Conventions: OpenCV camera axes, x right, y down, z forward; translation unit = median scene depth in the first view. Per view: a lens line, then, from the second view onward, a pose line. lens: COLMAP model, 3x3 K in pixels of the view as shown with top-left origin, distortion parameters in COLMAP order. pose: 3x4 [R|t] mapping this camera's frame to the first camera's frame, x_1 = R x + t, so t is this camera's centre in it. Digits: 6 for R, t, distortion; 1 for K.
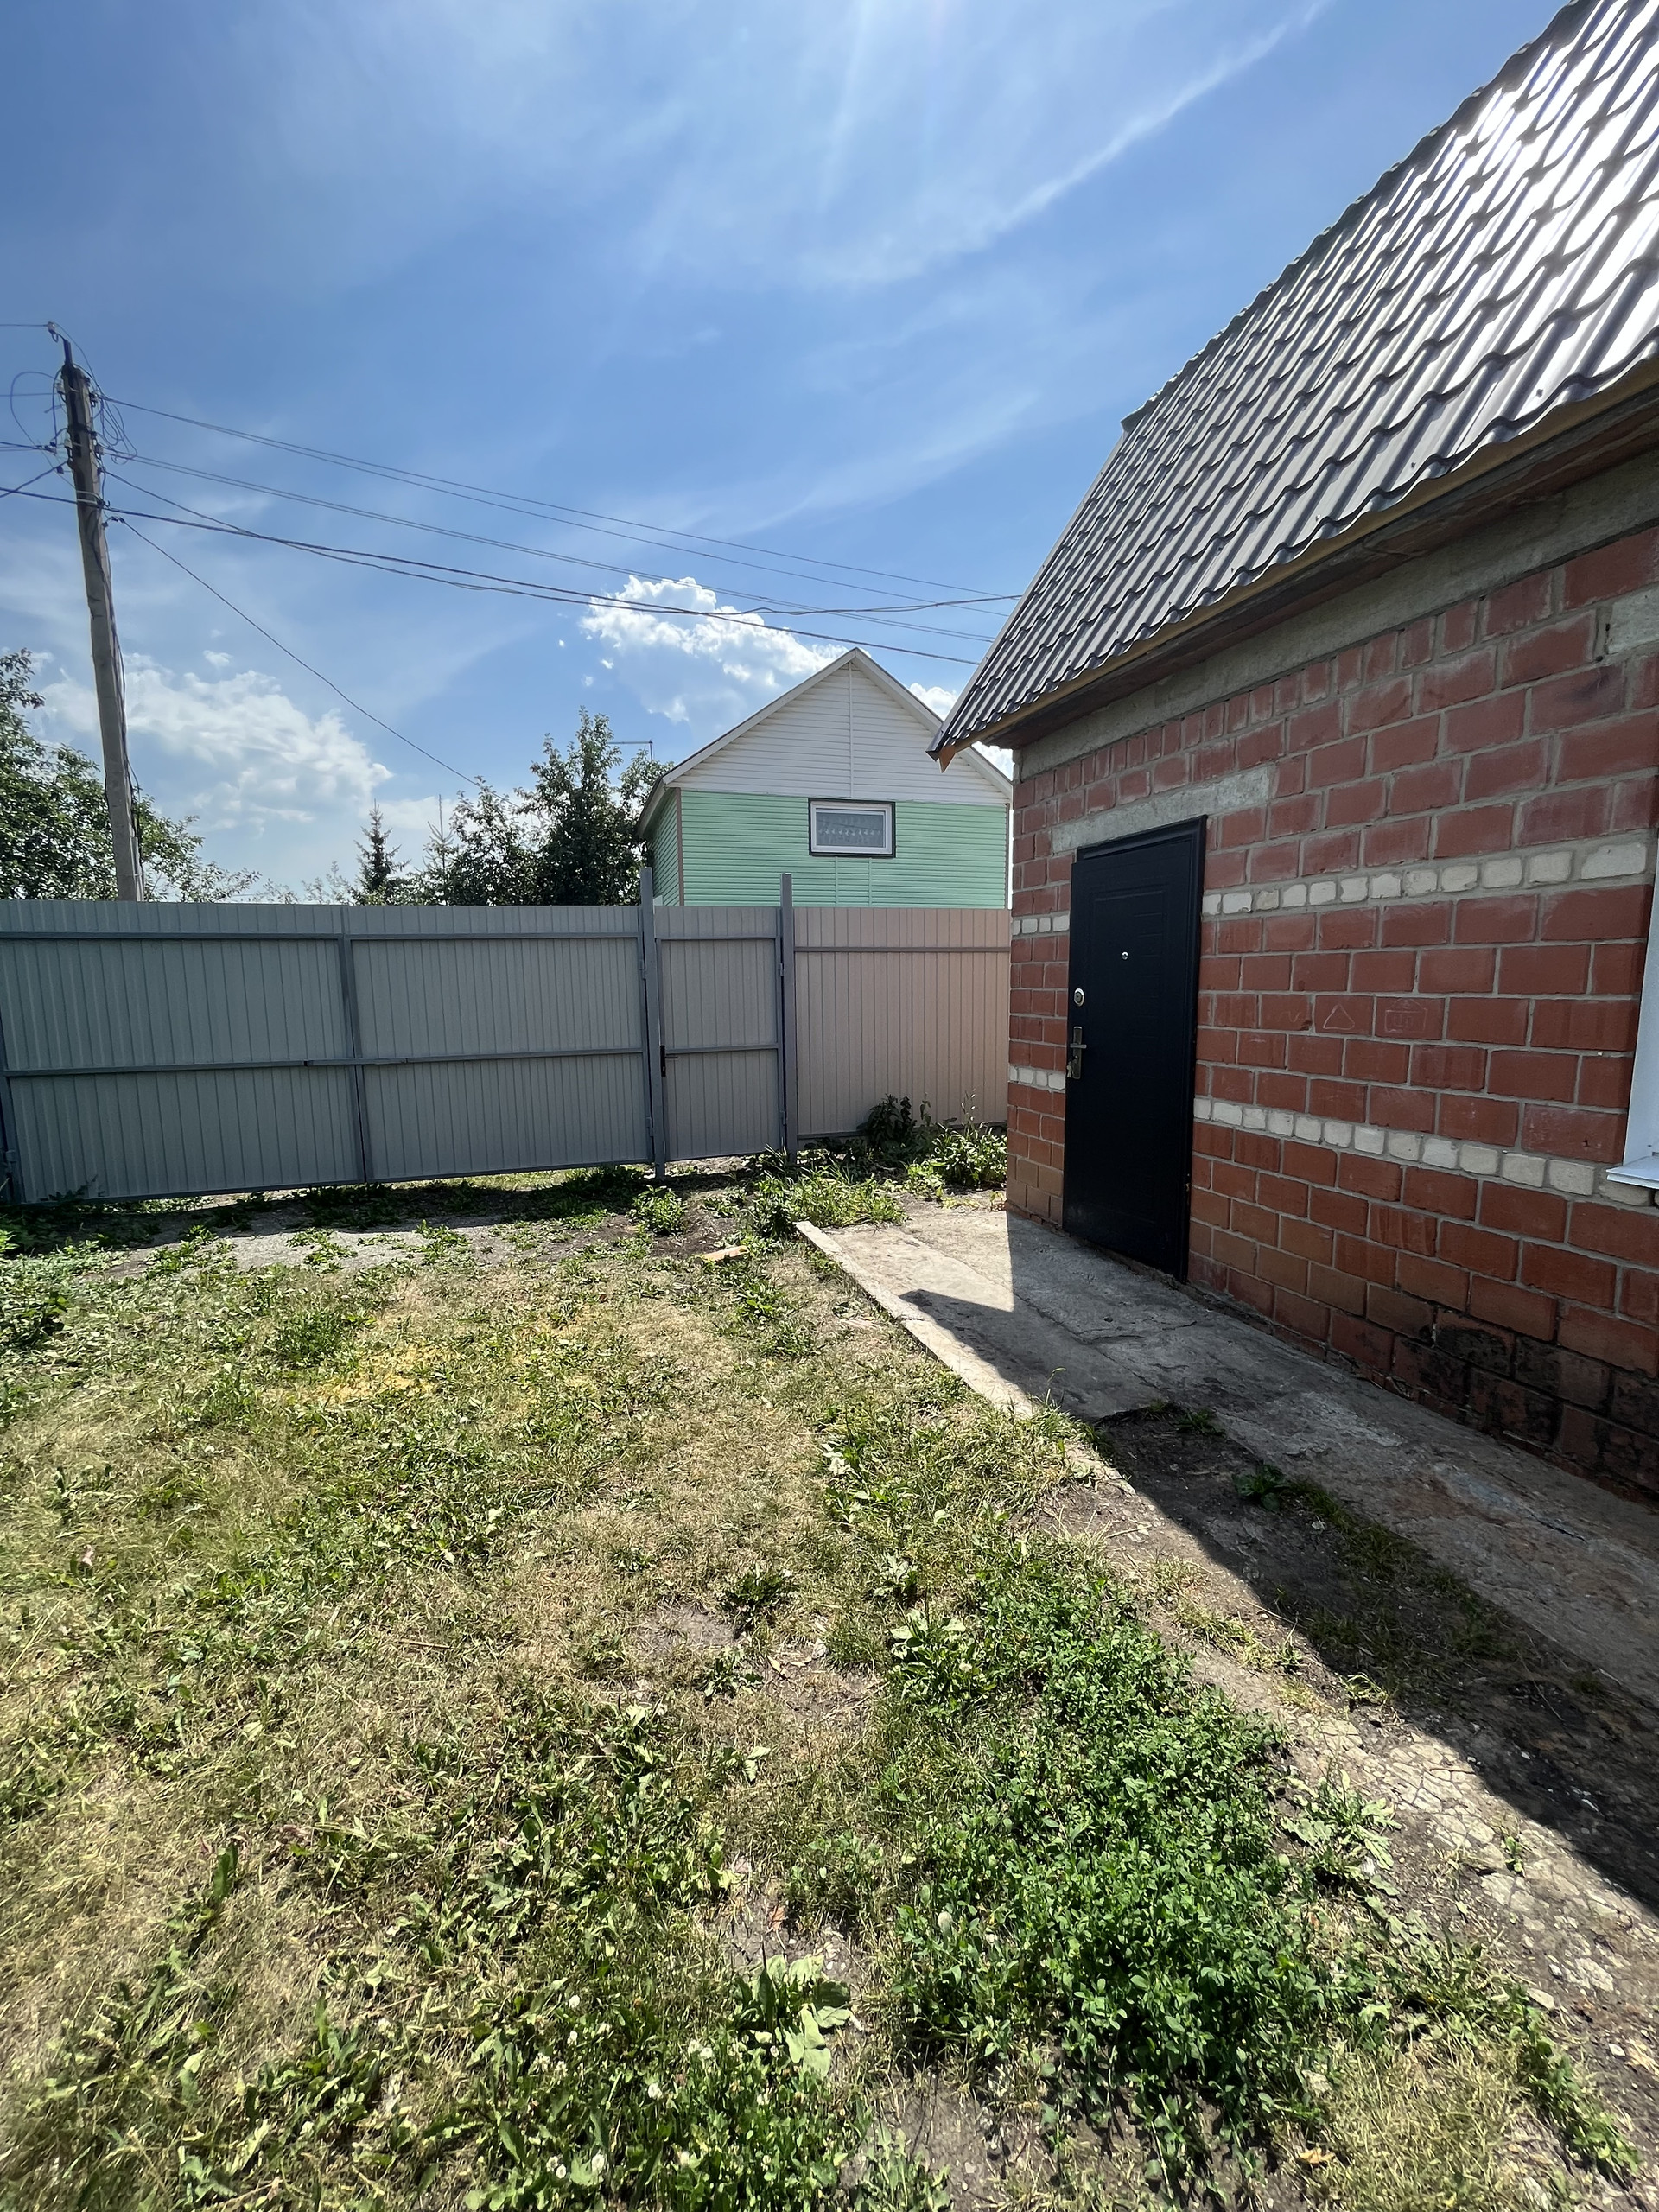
lens RADIAL K [[897.9, 0, 829.3], [0, 897.9, 1105.9], [0, 0, 1]] dist [-0.002632, 0.000420]
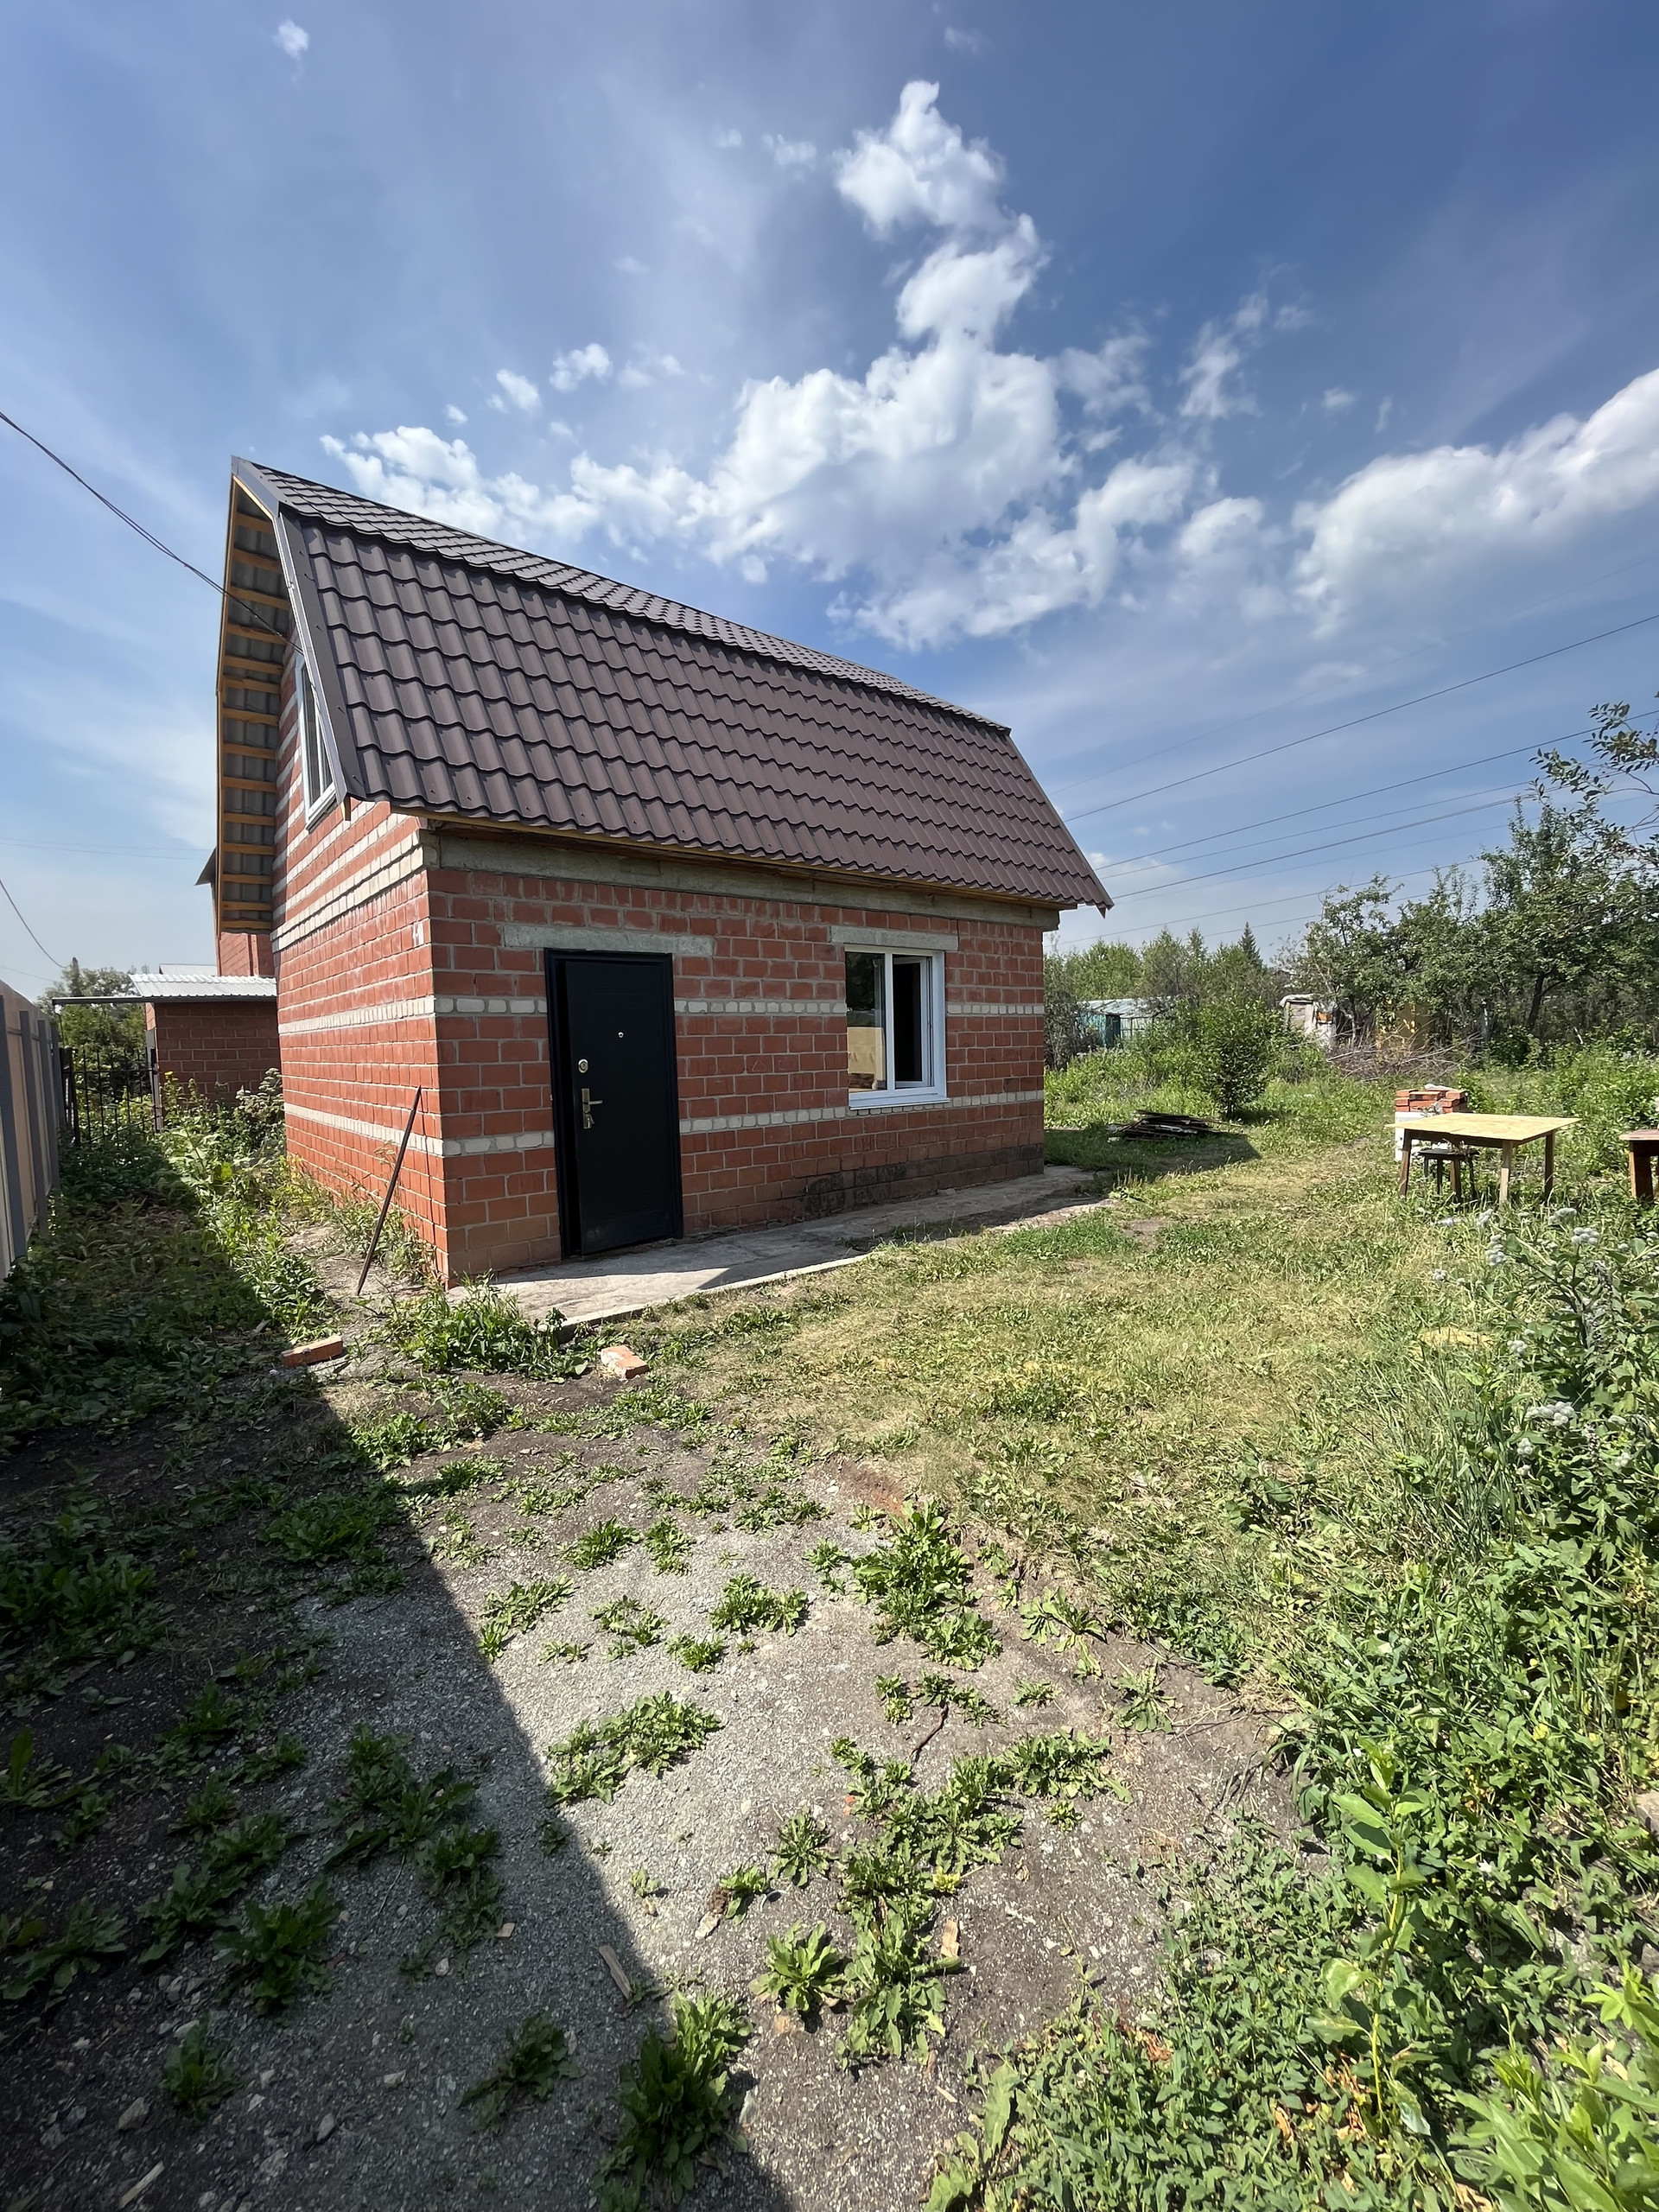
lens RADIAL K [[897.9, 0, 827.1], [0, 897.9, 1105.8], [0, 0, 1]] dist [-0.002632, 0.000420]
pose [[-0.359745, -0.047134, 0.931859, -1.217969], [0.157970, 0.981229, 0.110615, -0.175353], [-0.919581, 0.186999, -0.345546, 1.310554]]
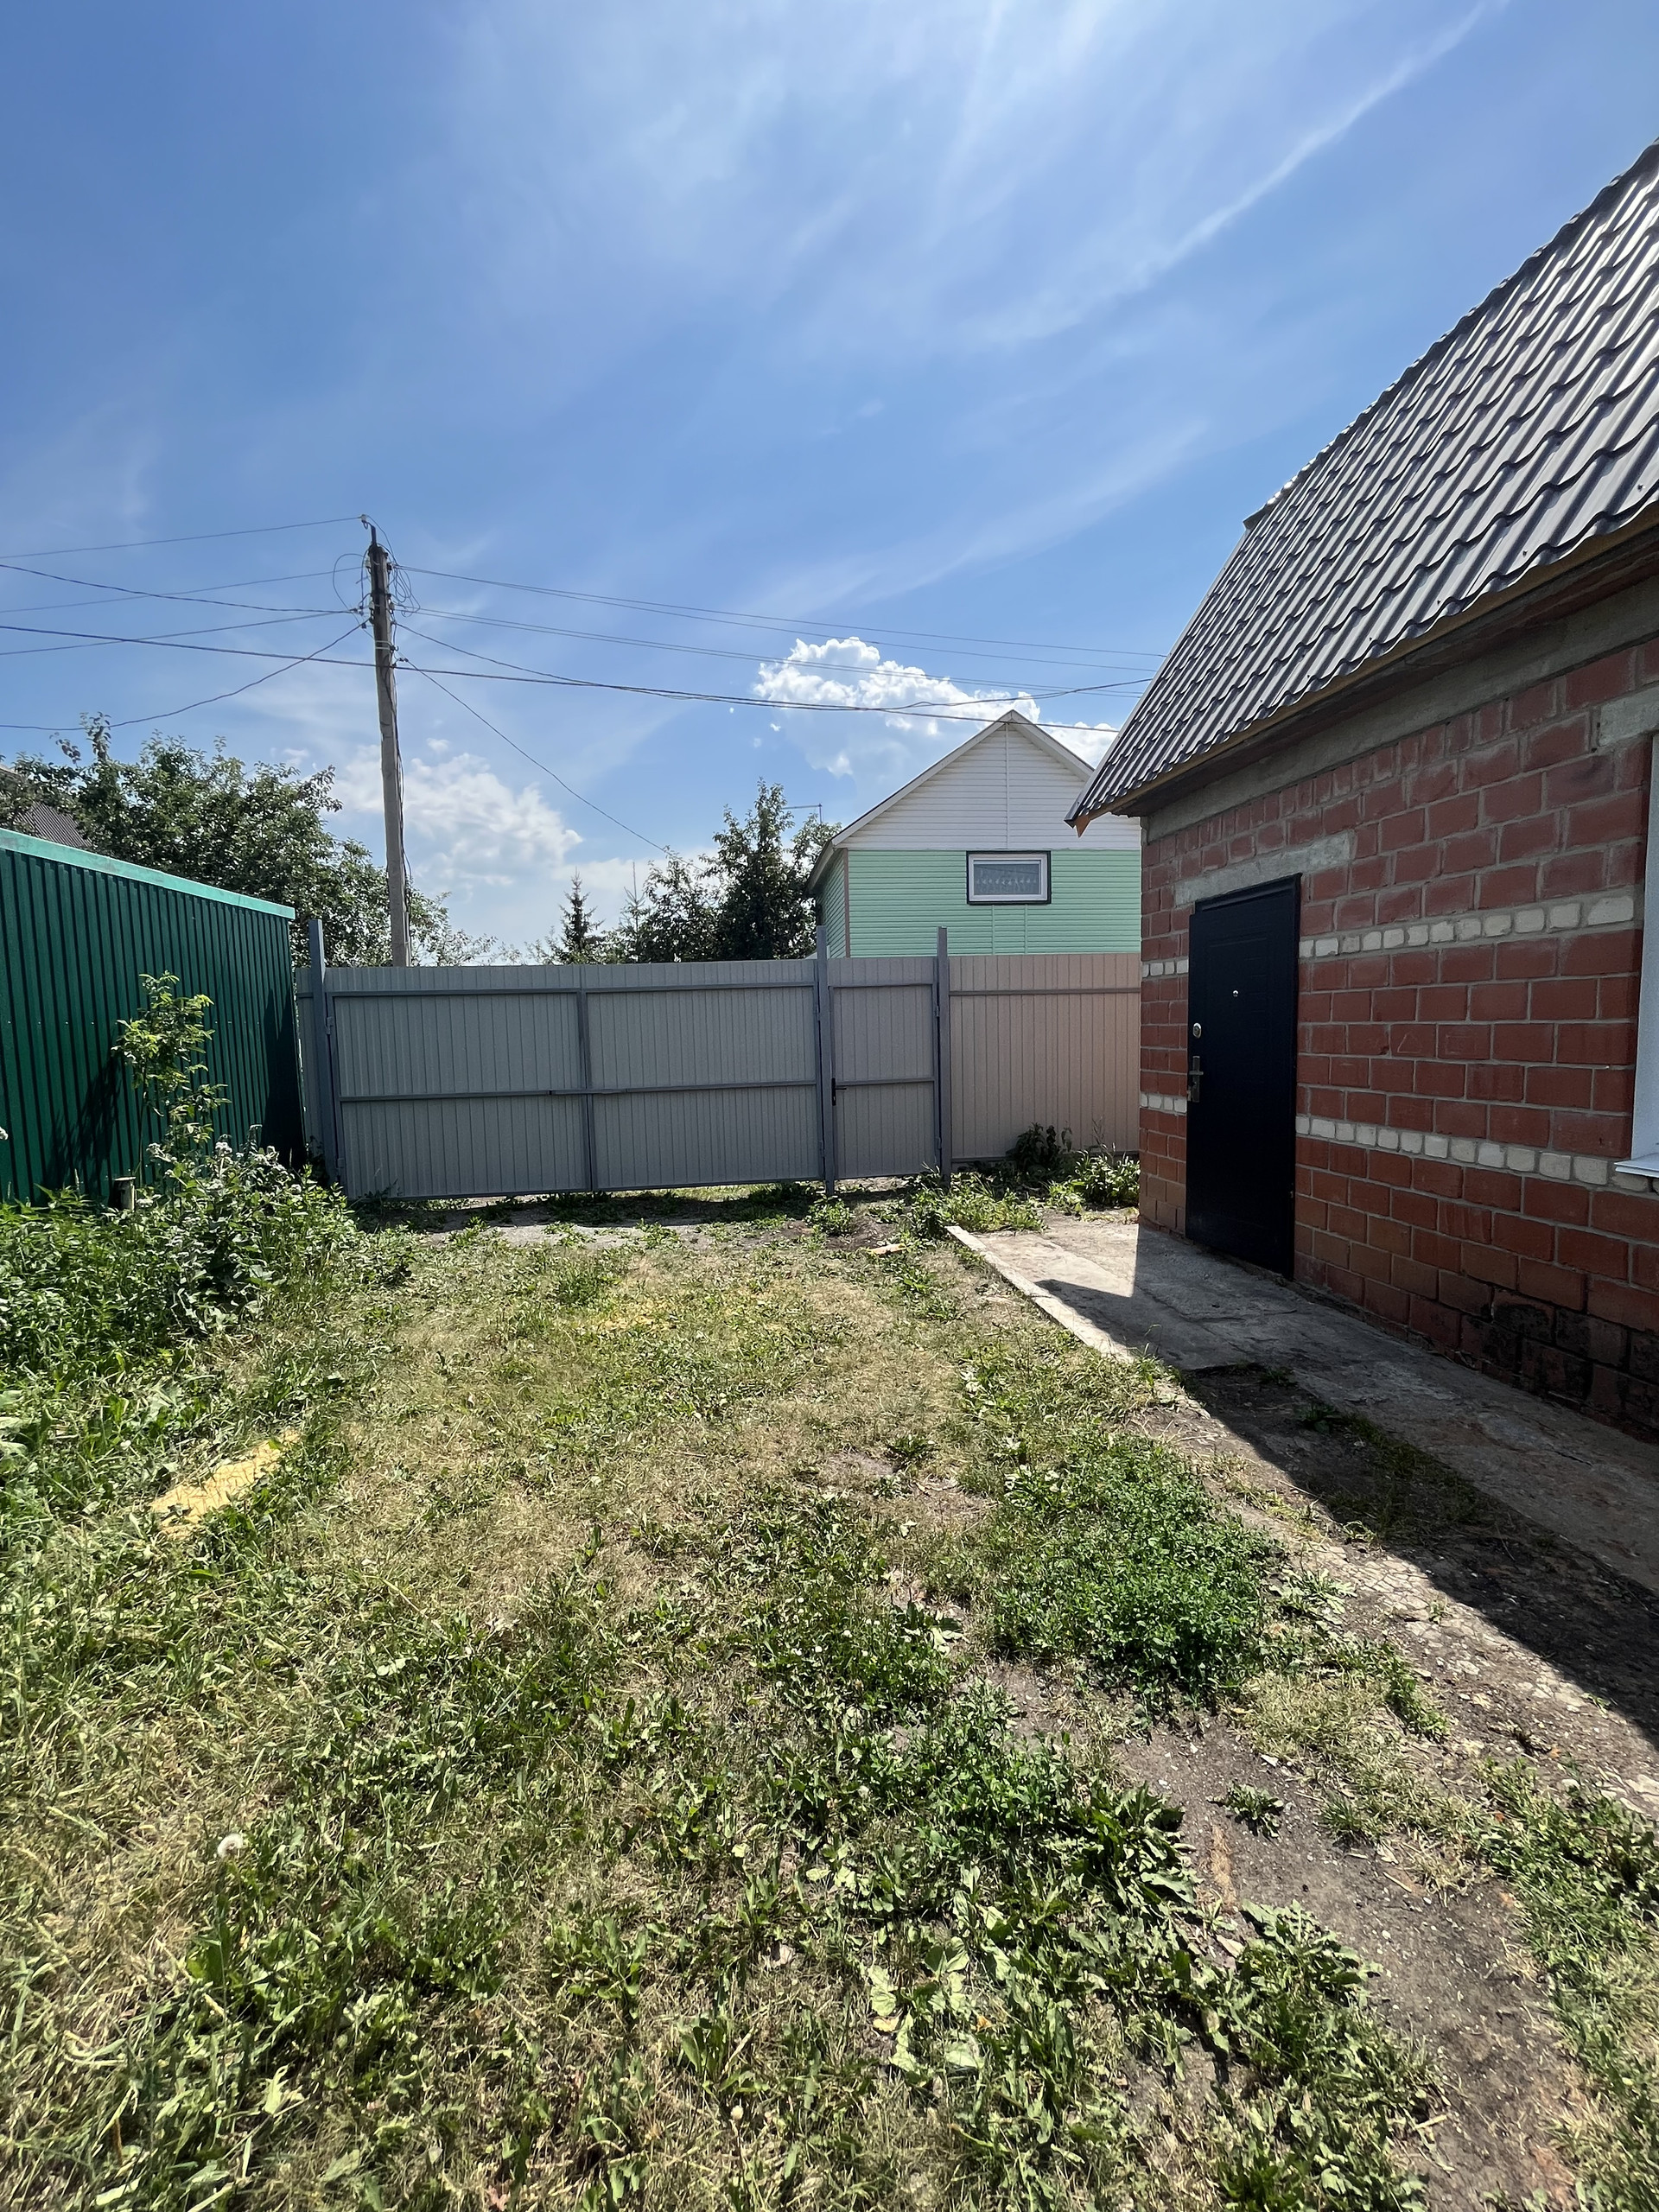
lens RADIAL K [[897.9, 0, 829.7], [0, 897.9, 1107.1], [0, 0, 1]] dist [-0.002632, 0.000420]
pose [[0.984324, 0.003188, -0.176342, 0.022978], [-0.011434, 0.998887, -0.045767, 0.039071], [0.176000, 0.047065, 0.983264, -0.231737]]
